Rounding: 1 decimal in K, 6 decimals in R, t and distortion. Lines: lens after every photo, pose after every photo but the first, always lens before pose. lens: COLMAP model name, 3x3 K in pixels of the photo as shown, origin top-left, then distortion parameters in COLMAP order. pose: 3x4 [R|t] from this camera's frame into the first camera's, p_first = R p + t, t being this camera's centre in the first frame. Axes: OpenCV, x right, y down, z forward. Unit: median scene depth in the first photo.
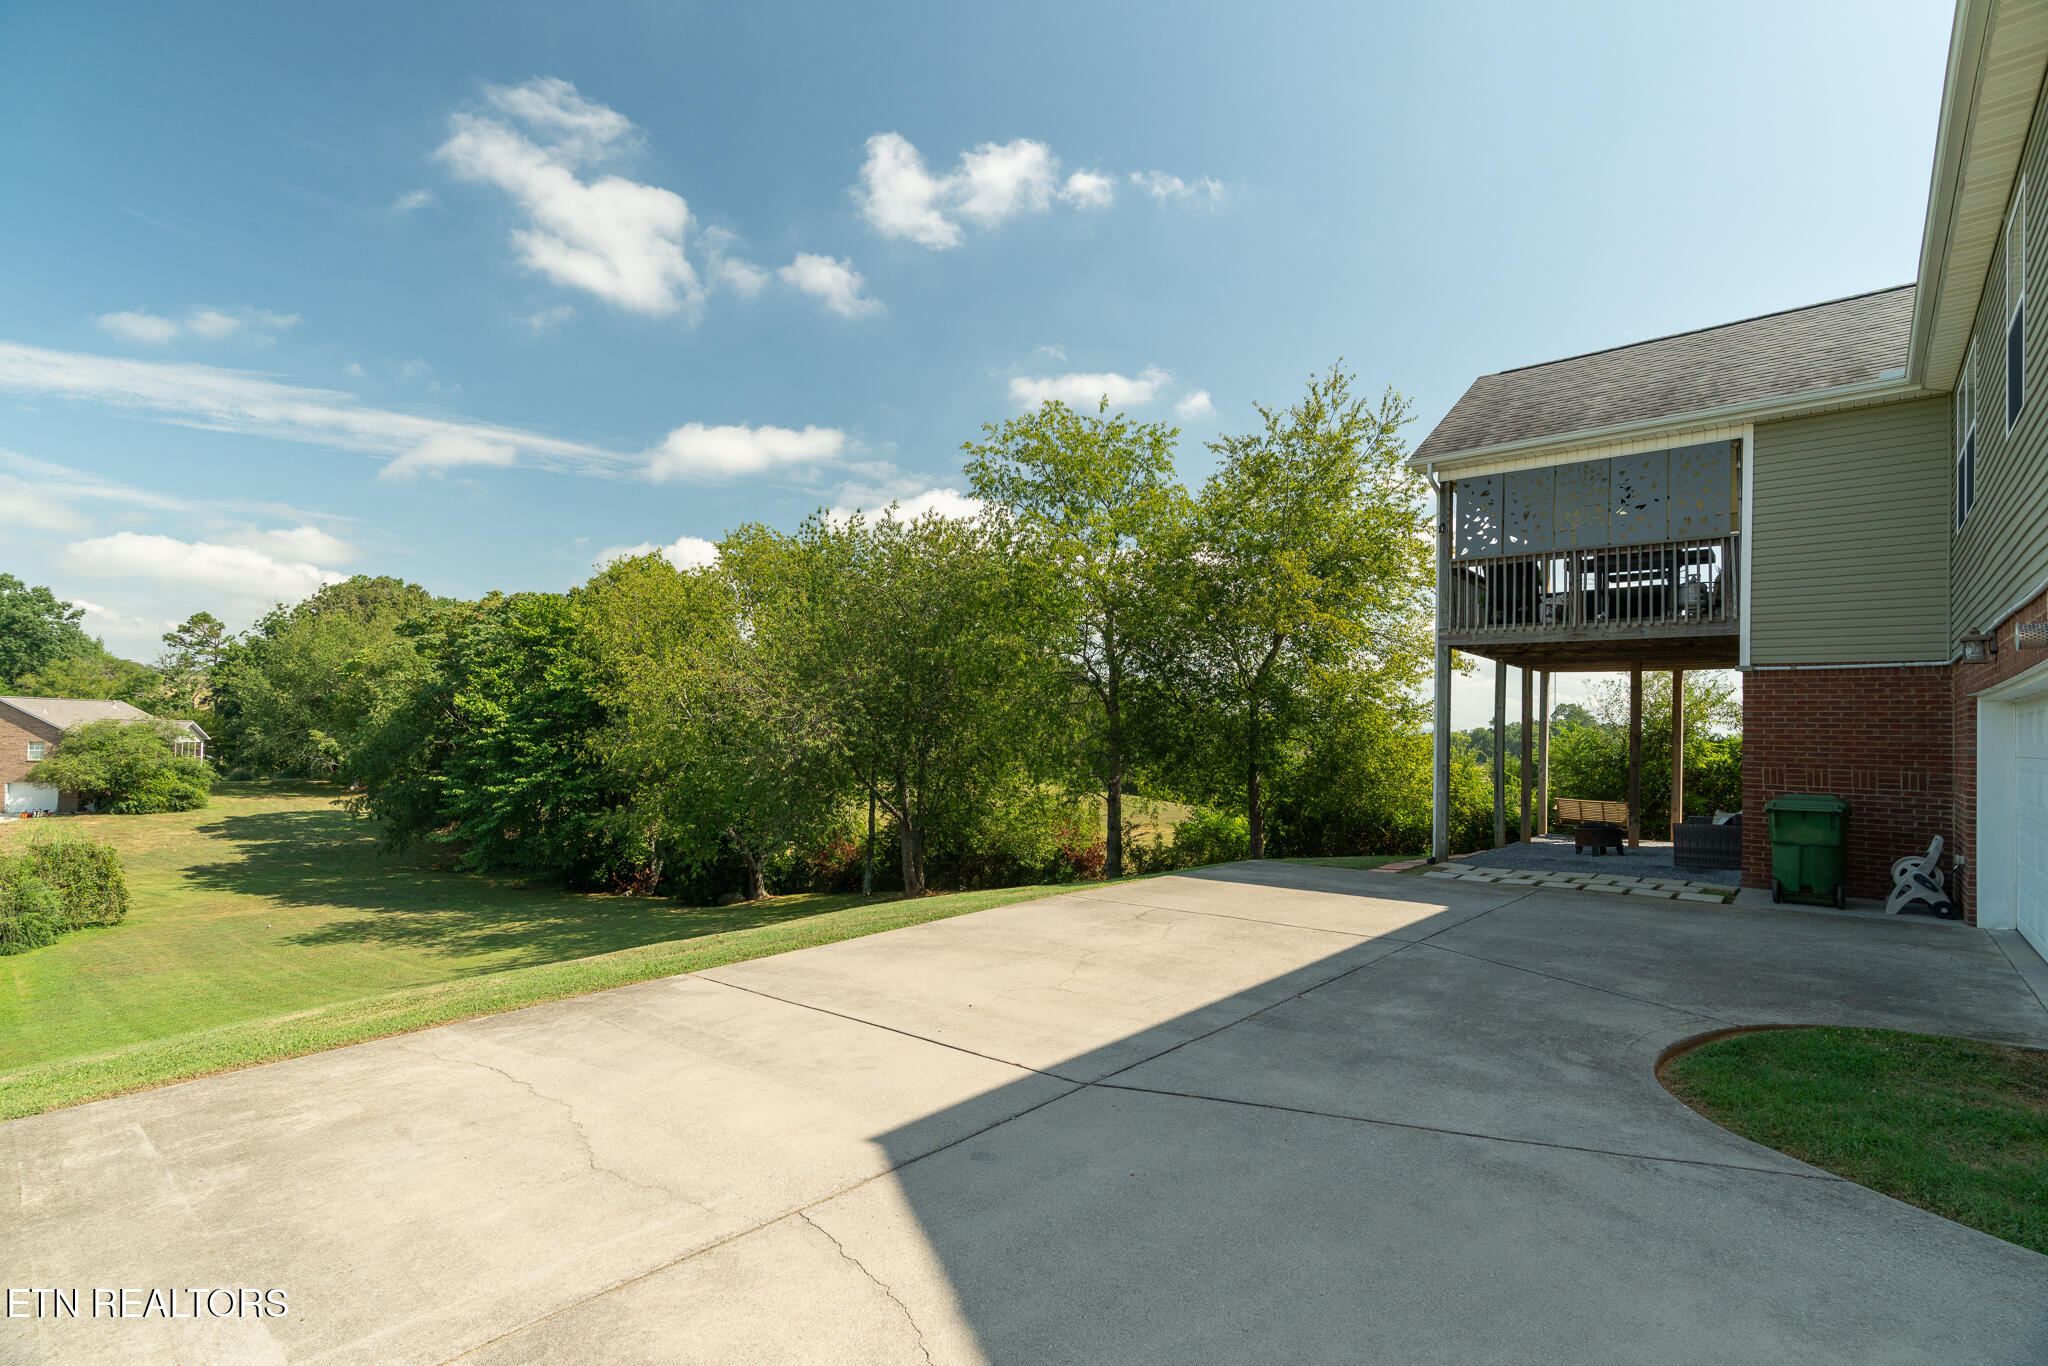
lens RADIAL K [[948.7, 0, 1027.0], [0, 948.7, 699.4], [0, 0, 1]] dist [-0.010593, 0.007077]
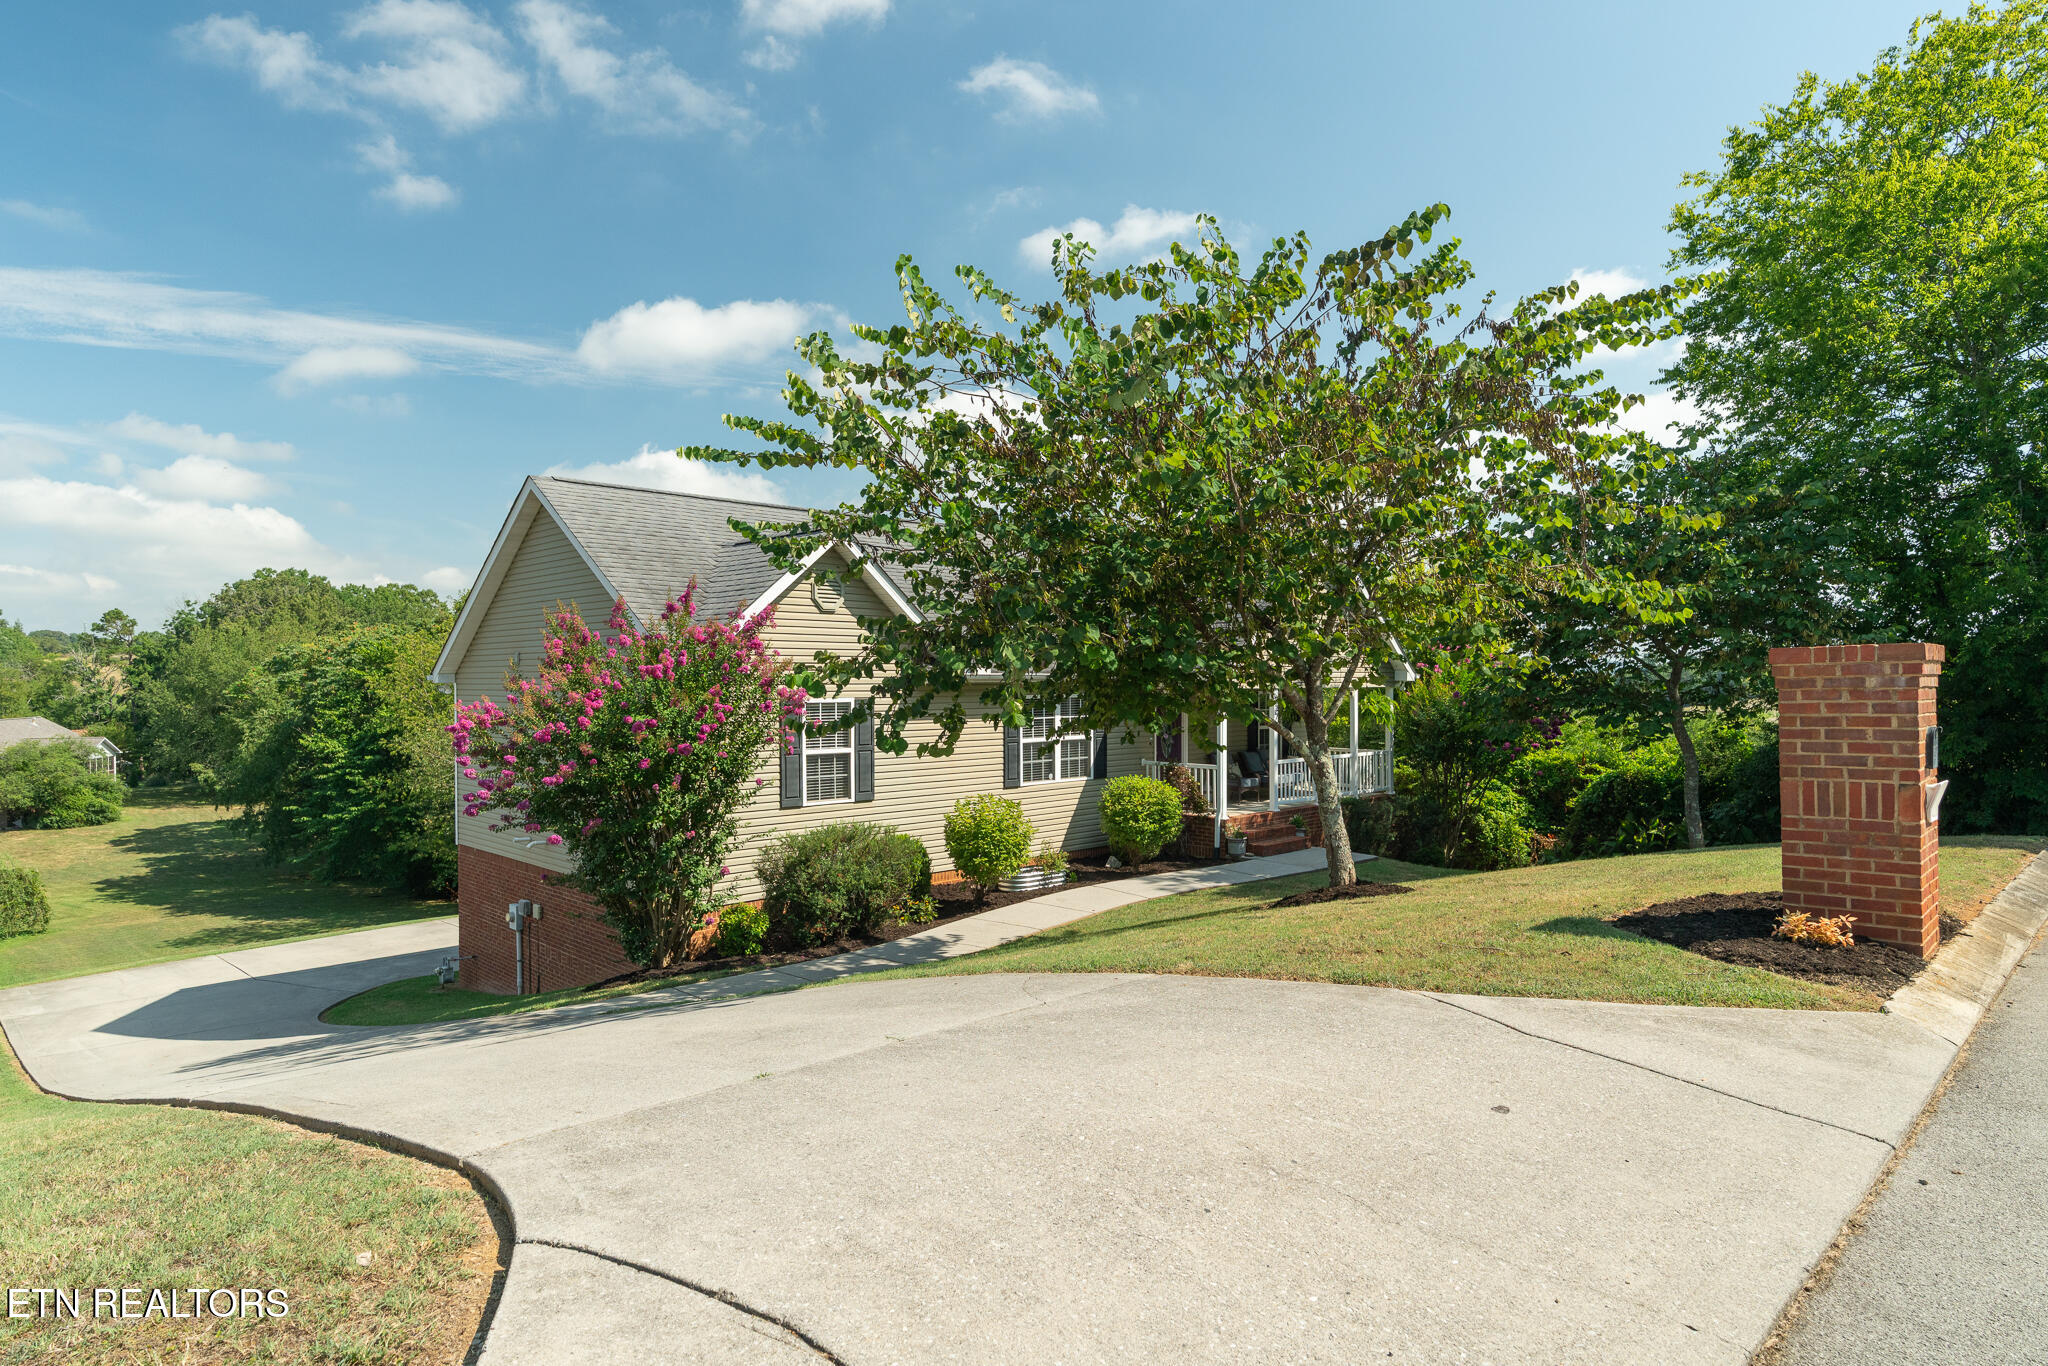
lens RADIAL K [[1156.5, 0, 1016.0], [0, 1156.5, 690.9], [0, 0, 1]] dist [-0.002292, -0.000637]
pose [[0.997461, -0.024205, -0.066972, 0.323146], [0.027183, 0.998666, 0.043913, -0.084322], [0.065819, -0.045622, 0.996788, -0.316323]]
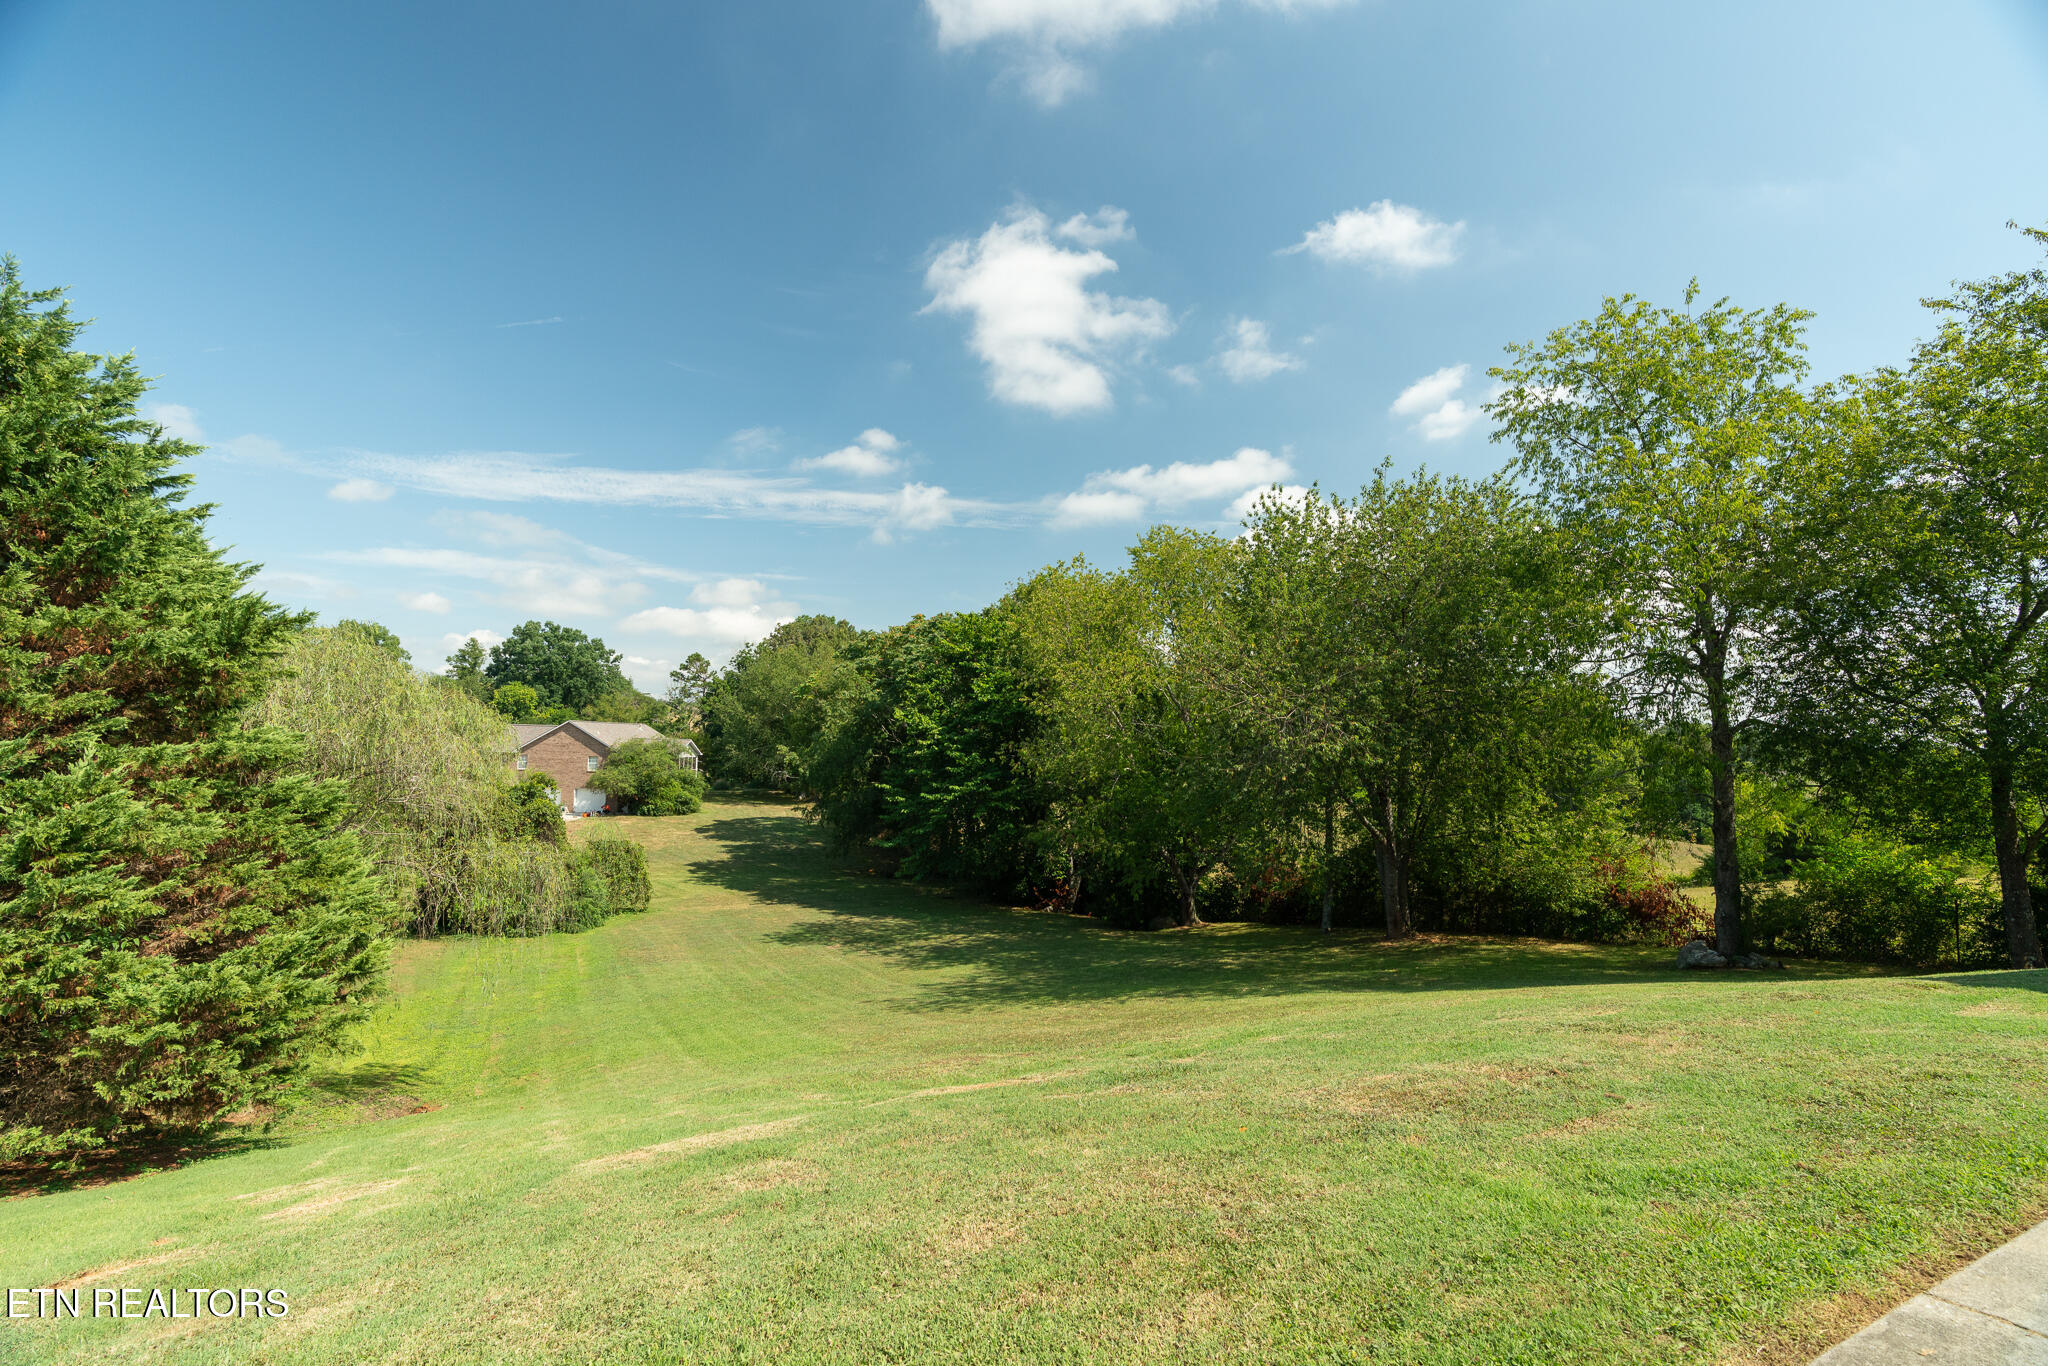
lens RADIAL K [[925.2, 0, 1020.1], [0, 925.2, 676.3], [0, 0, 1]] dist [-0.002396, 0.000081]
pose [[0.929697, -0.031184, -0.367002, -0.081379], [0.013982, 0.998679, -0.049438, 0.009630], [0.368059, 0.040831, 0.928905, 0.078815]]
